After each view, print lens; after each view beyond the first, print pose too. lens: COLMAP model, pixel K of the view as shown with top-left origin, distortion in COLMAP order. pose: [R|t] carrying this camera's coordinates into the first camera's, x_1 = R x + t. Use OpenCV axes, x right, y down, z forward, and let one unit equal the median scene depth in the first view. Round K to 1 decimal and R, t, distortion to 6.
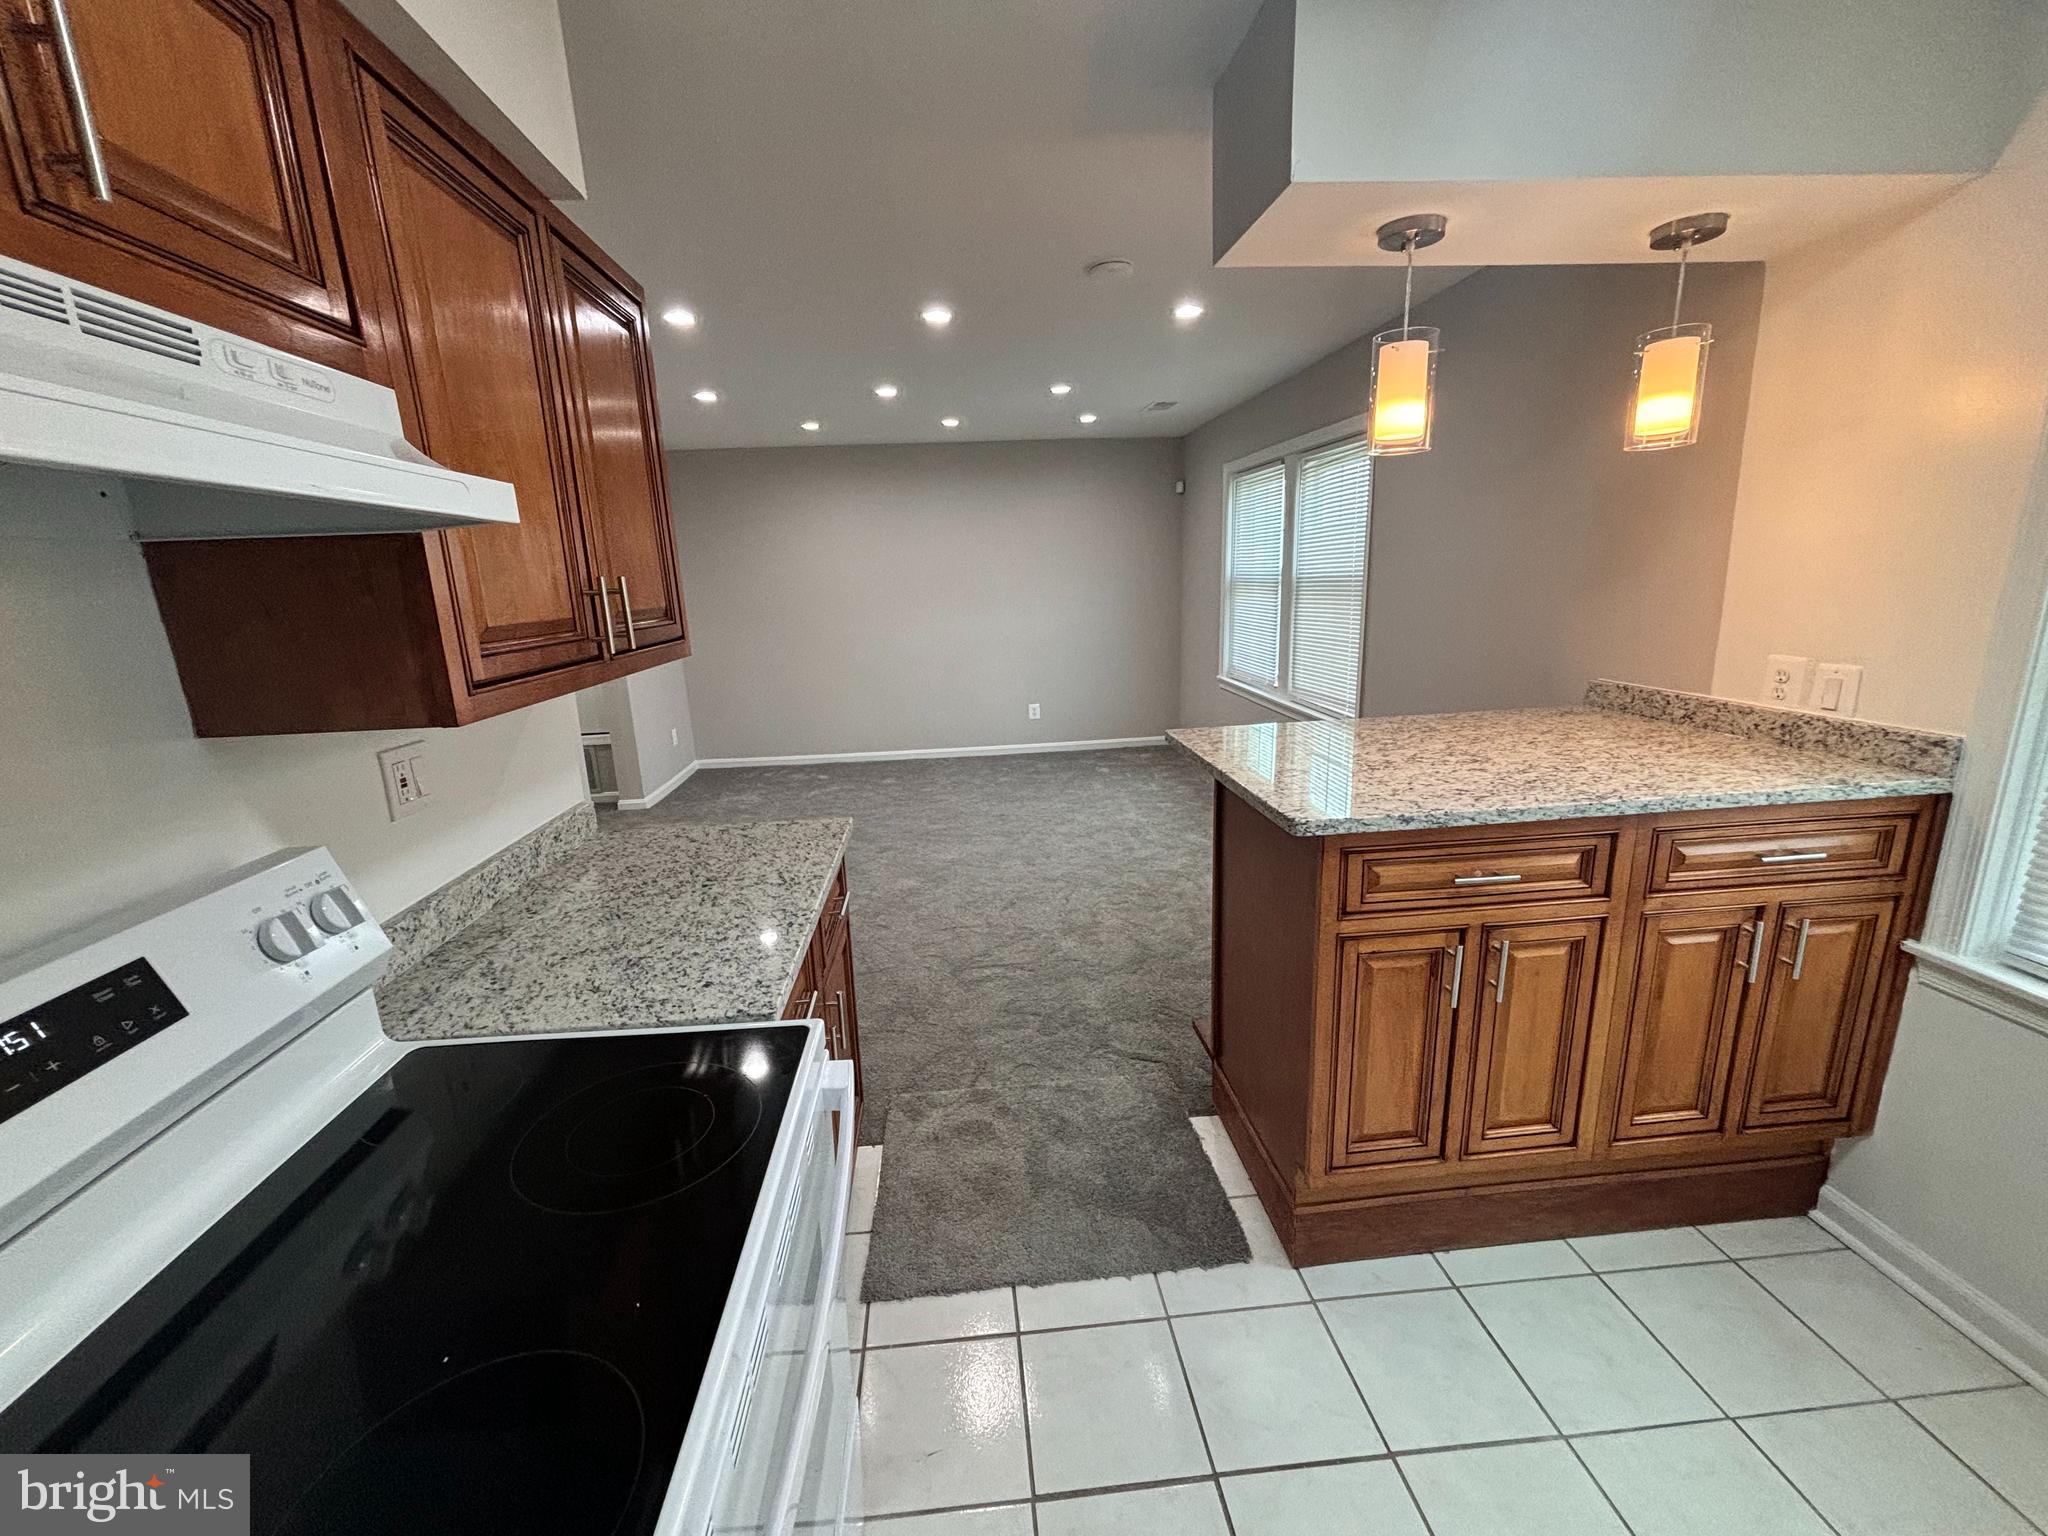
lens RADIAL K [[822.1, 0, 1023.0], [0, 822.1, 774.0], [0, 0, 1]] dist [0.001762, 0.000120]
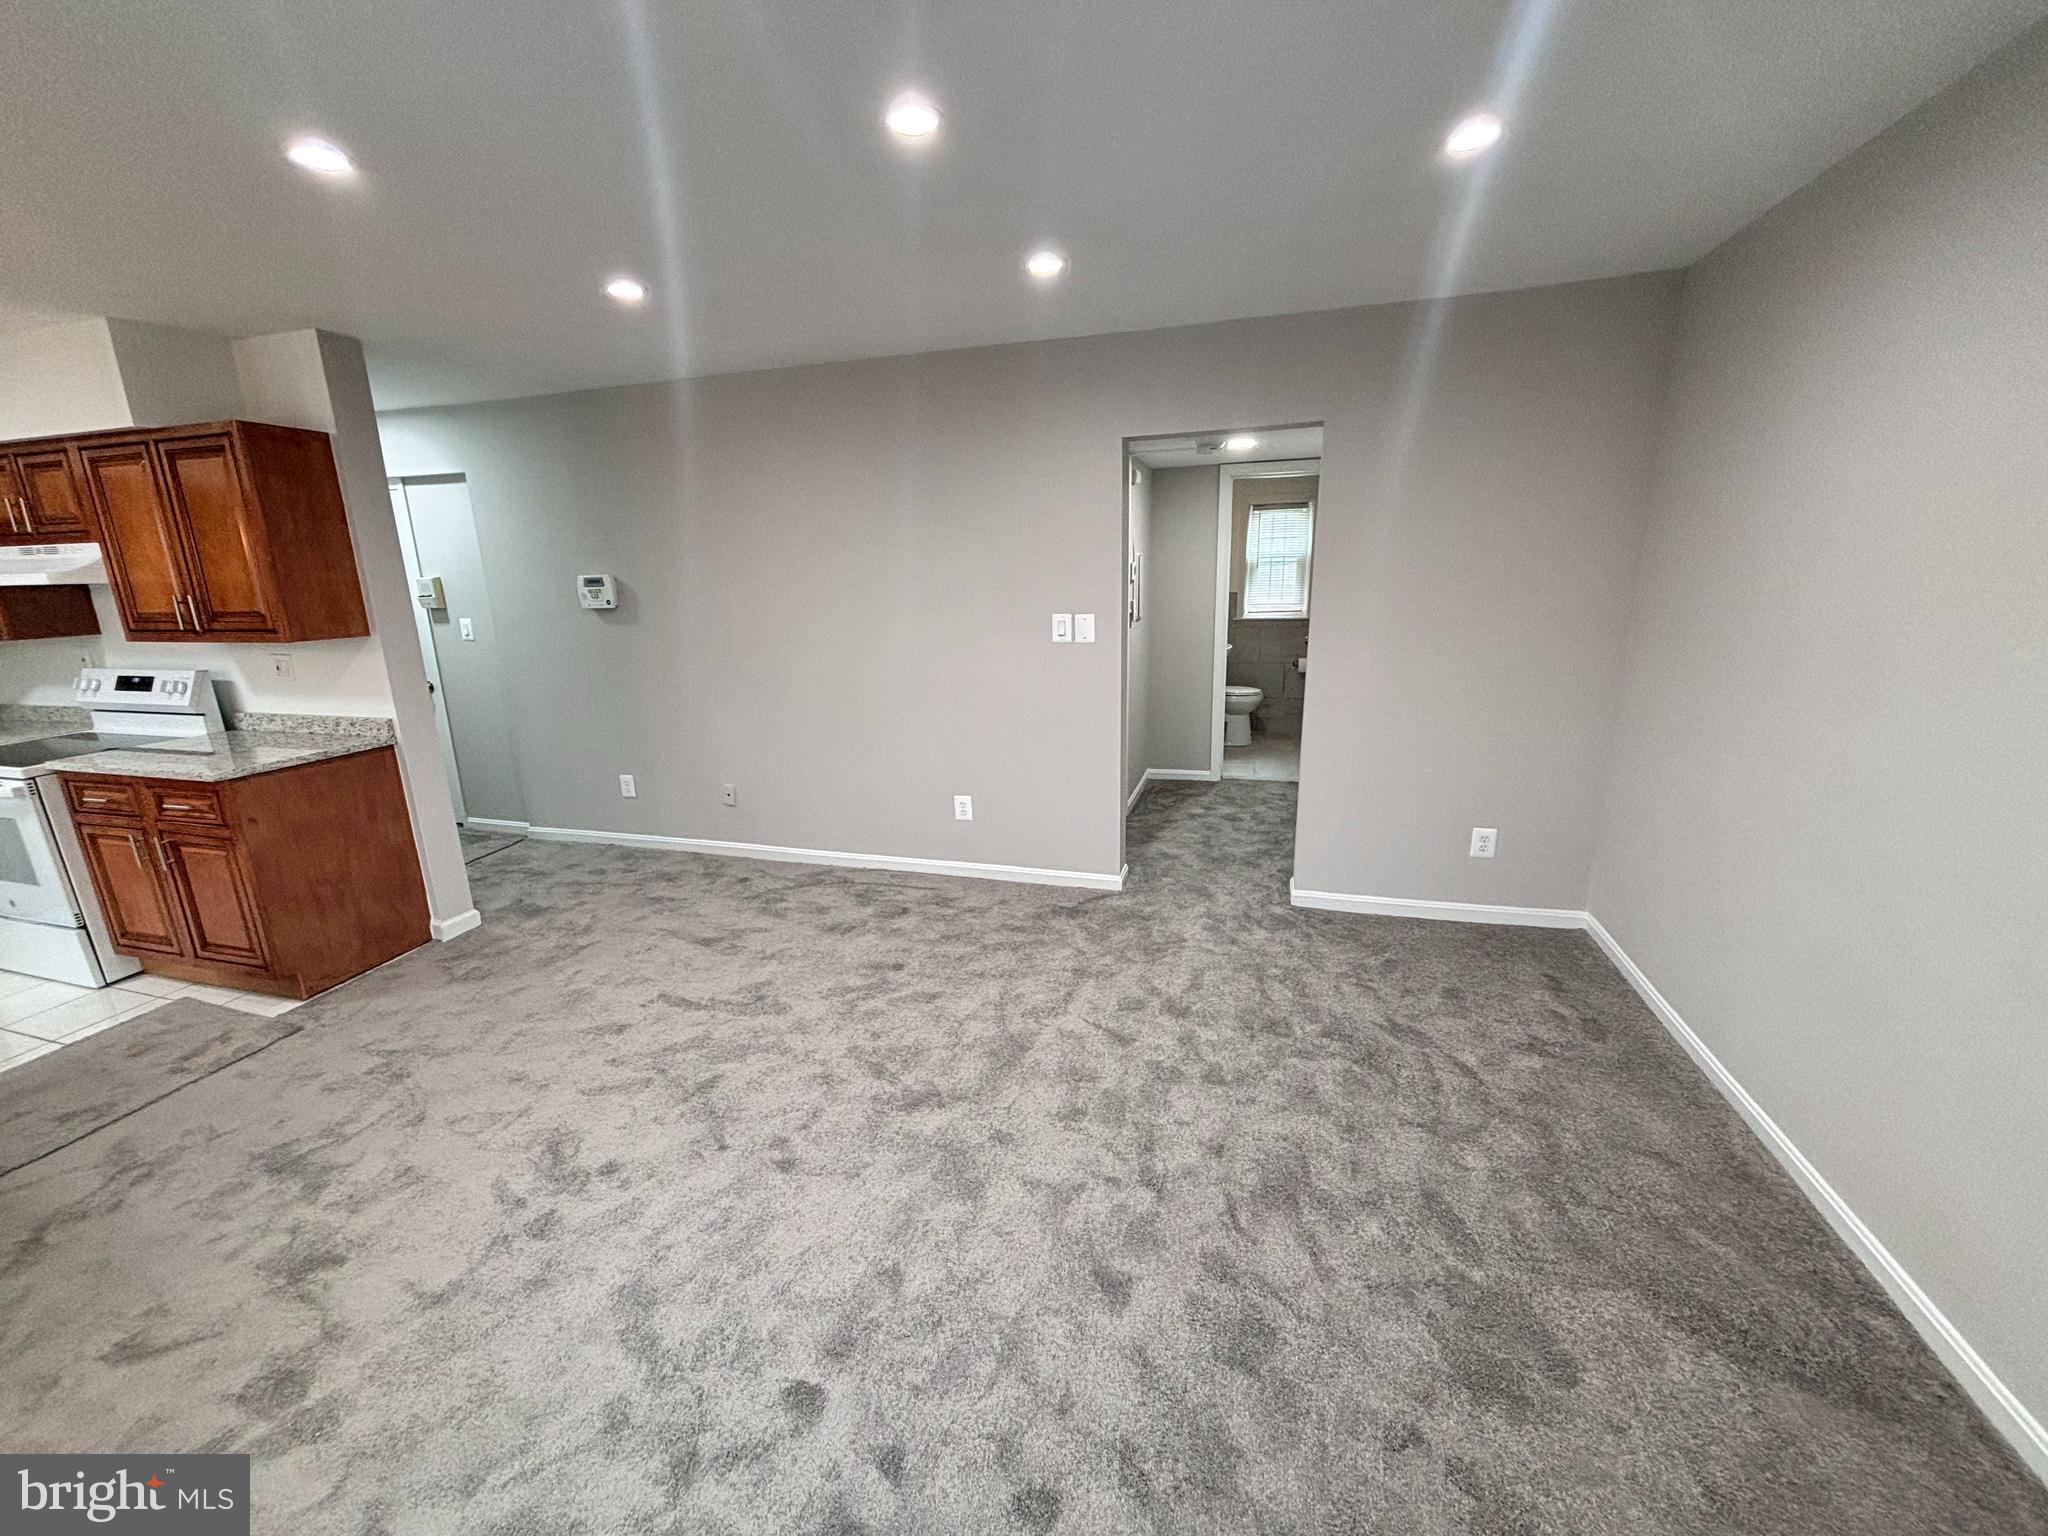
lens RADIAL K [[822.1, 0, 1014.1], [0, 822.1, 766.0], [0, 0, 1]] dist [0.001762, 0.000120]
pose [[-0.372351, 0.259642, -0.891034, 0.650526], [-0.187500, 0.919229, 0.346211, -0.863474], [0.908955, 0.295981, -0.293593, 3.288956]]
